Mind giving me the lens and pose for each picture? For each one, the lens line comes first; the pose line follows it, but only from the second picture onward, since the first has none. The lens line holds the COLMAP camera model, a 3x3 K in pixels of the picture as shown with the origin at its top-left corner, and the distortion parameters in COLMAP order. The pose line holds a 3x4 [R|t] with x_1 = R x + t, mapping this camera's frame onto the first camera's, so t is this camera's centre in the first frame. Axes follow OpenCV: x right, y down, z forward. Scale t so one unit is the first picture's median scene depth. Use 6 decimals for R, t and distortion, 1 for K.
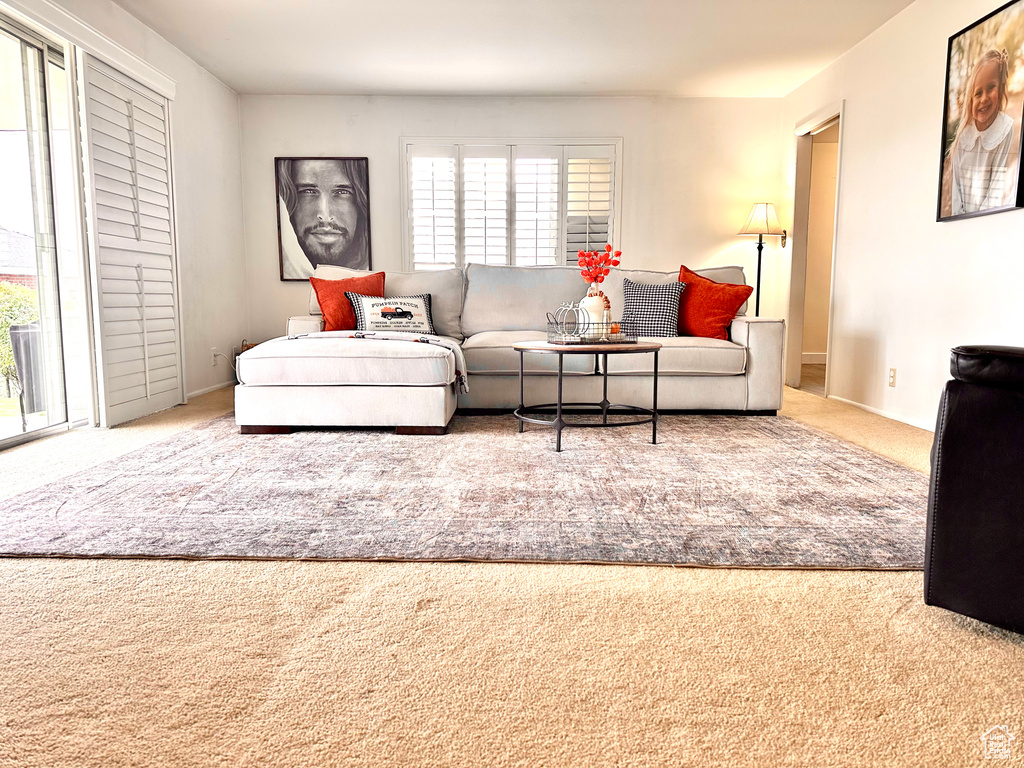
lens RADIAL K [[710.2, 0, 476.9], [0, 710.2, 369.7], [0, 0, 1]] dist [0.059895, -0.055611]
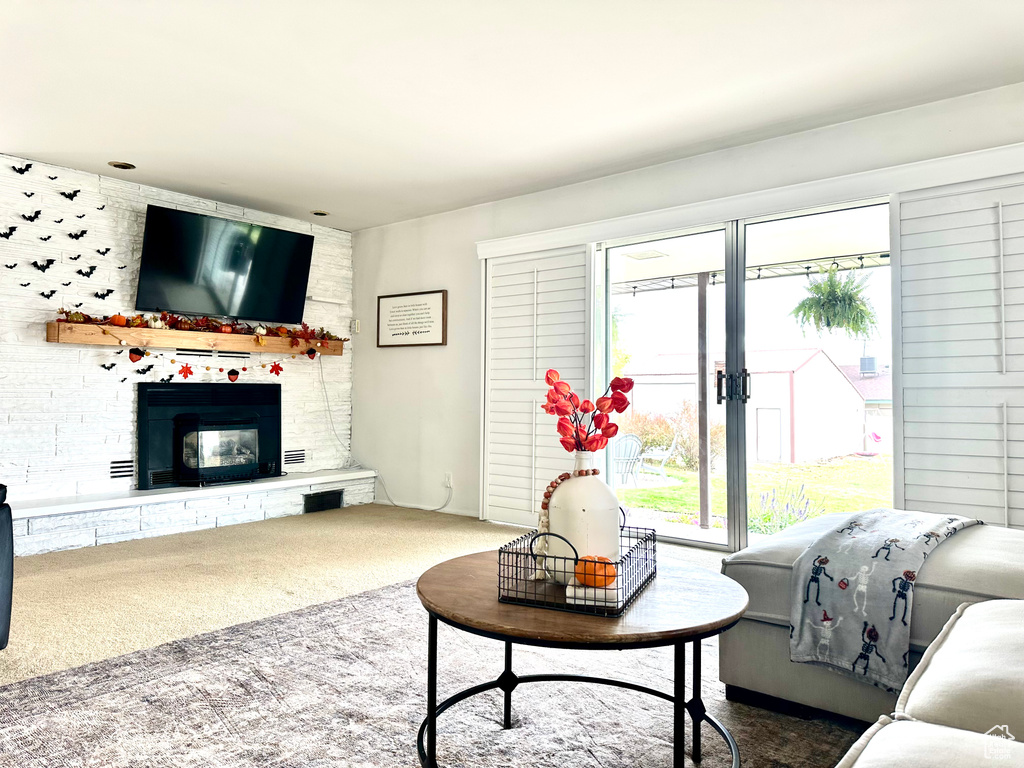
lens RADIAL K [[710.2, 0, 504.3], [0, 710.2, 376.3], [0, 0, 1]] dist [0.059895, -0.055611]
pose [[-0.599463, -0.033211, -0.799713, 0.853125], [-0.084286, 0.996203, 0.021810, -0.268993], [0.795952, 0.080479, -0.599986, 1.885216]]
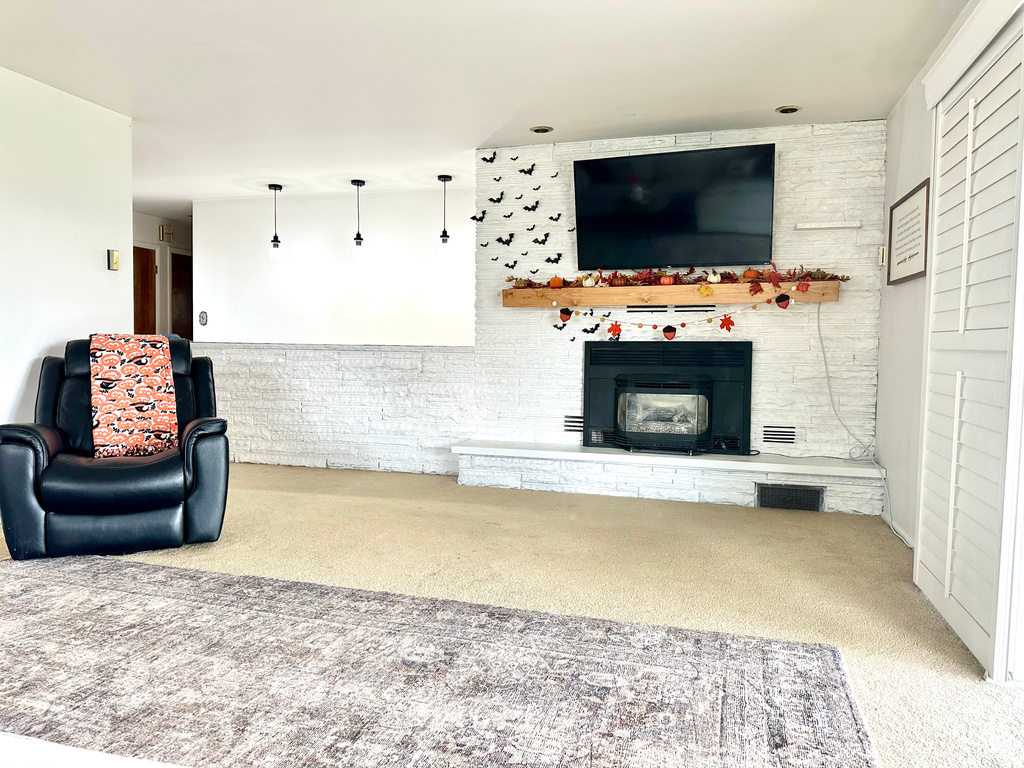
lens RADIAL K [[710.2, 0, 510.5], [0, 710.2, 383.6], [0, 0, 1]] dist [0.059895, -0.055611]
pose [[-0.969860, -0.032233, 0.241520, -0.497112], [0.004378, 0.988746, 0.149541, -0.308978], [-0.243622, 0.146091, -0.958804, 1.879421]]
